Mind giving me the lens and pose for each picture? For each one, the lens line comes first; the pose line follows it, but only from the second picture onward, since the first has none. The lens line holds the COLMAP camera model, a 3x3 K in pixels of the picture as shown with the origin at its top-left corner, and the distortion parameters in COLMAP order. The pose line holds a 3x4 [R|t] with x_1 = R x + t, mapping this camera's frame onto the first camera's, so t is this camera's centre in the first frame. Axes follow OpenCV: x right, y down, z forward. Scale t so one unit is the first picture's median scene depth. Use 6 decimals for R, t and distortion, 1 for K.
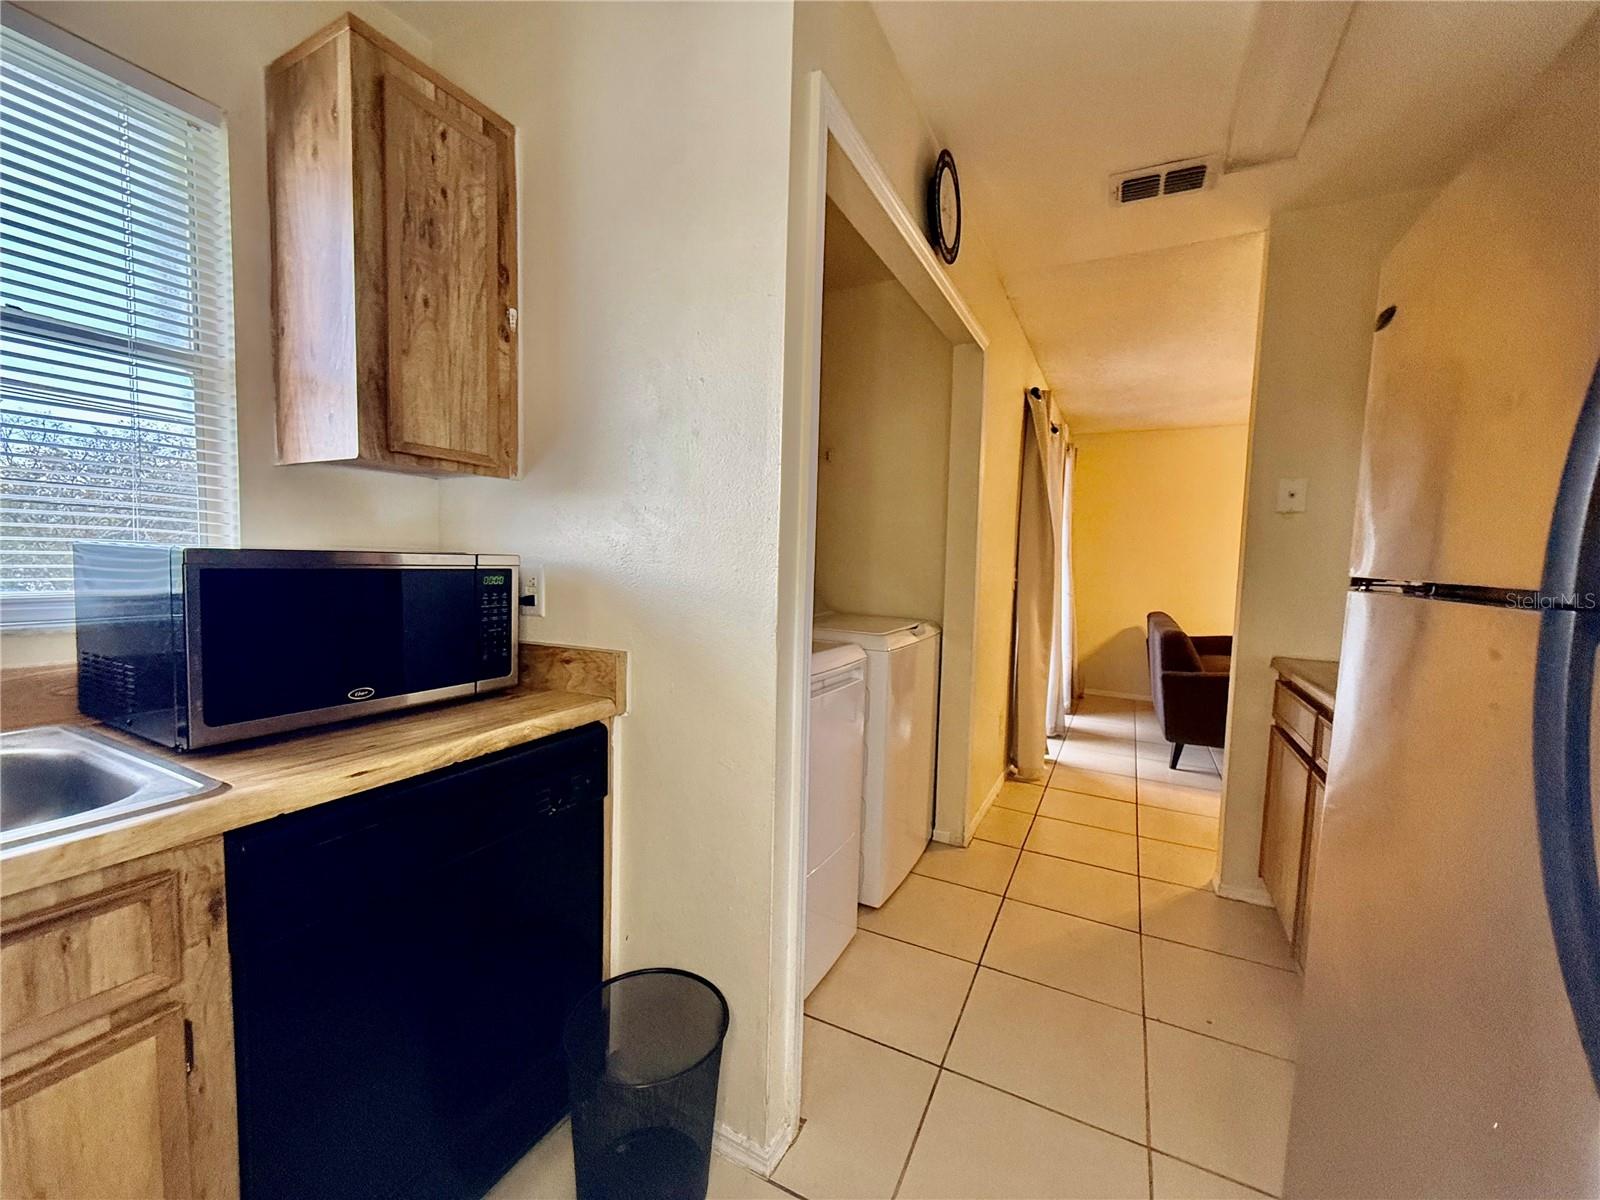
lens RADIAL K [[640.3, 0, 805.5], [0, 640.3, 597.7], [0, 0, 1]] dist [0.001869, 0.000183]
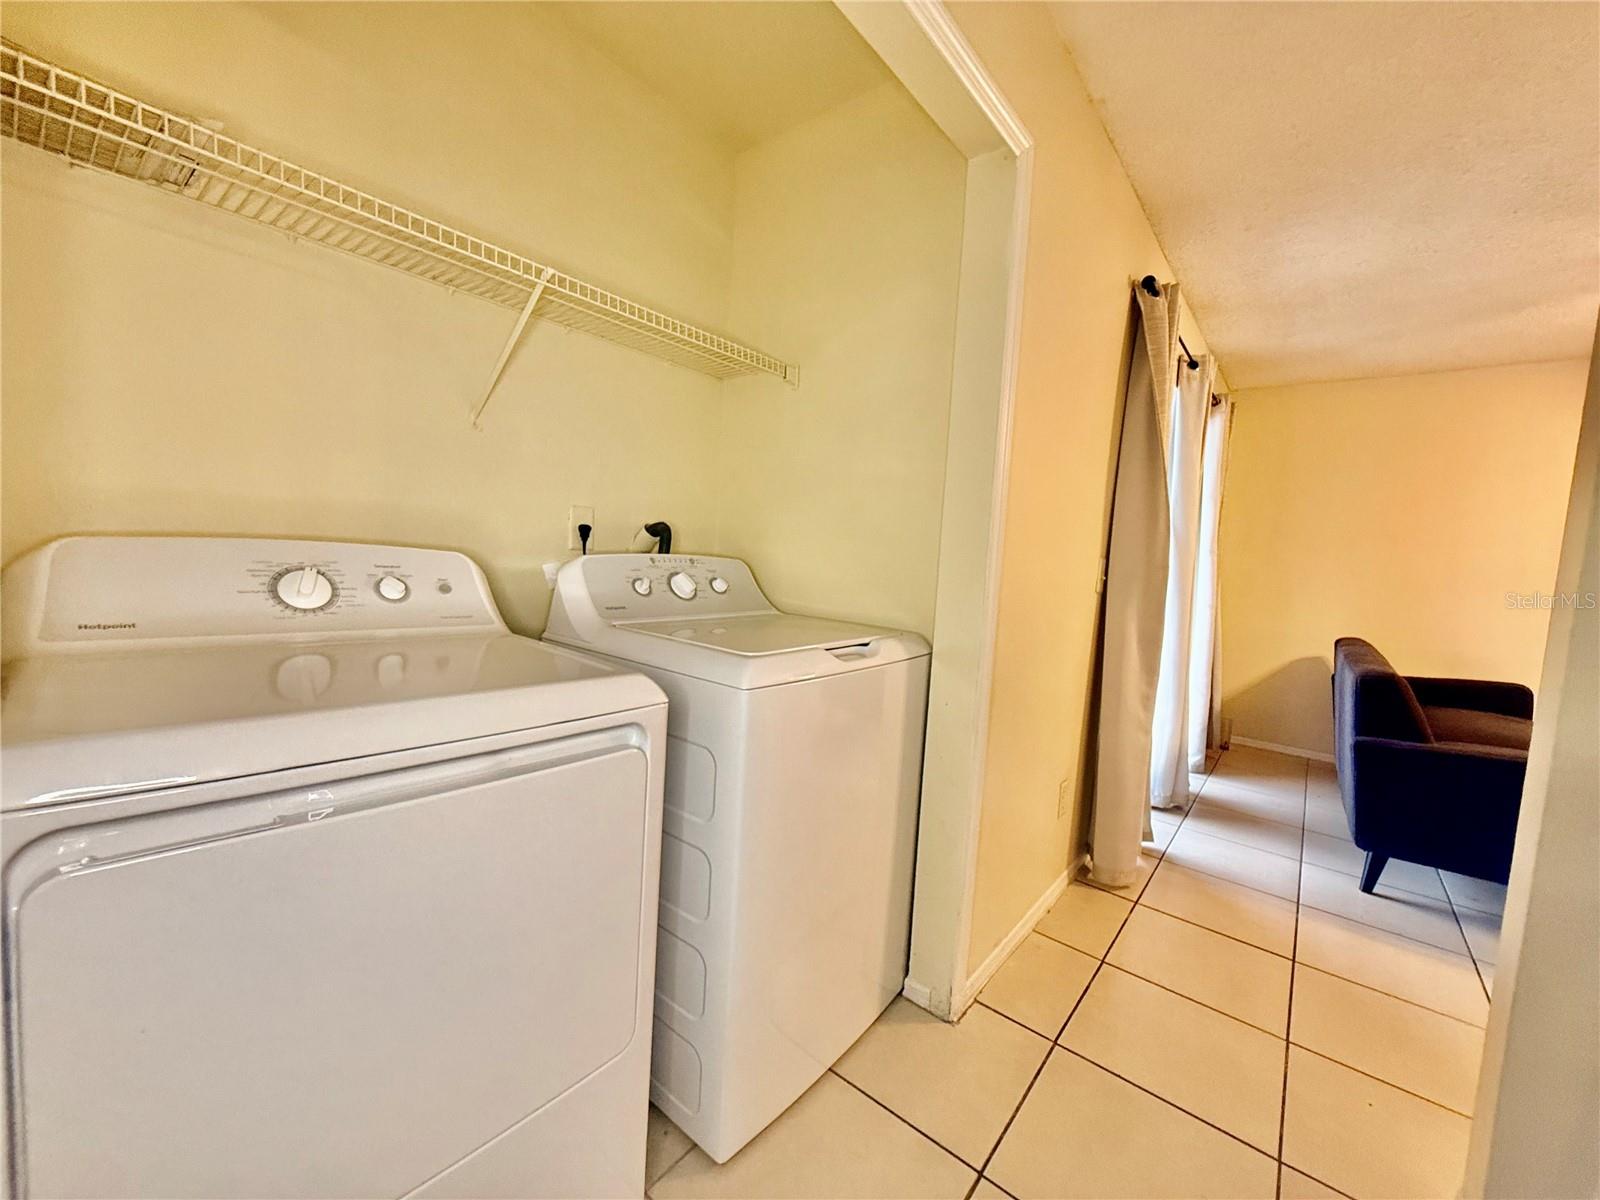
lens RADIAL K [[640.3, 0, 802.1], [0, 640.3, 595.5], [0, 0, 1]] dist [0.001869, 0.000183]
pose [[0.977433, 0.048997, -0.205483, 0.156115], [-0.048759, 0.998791, 0.006226, 0.001424], [0.205540, 0.003934, 0.978641, 0.285082]]
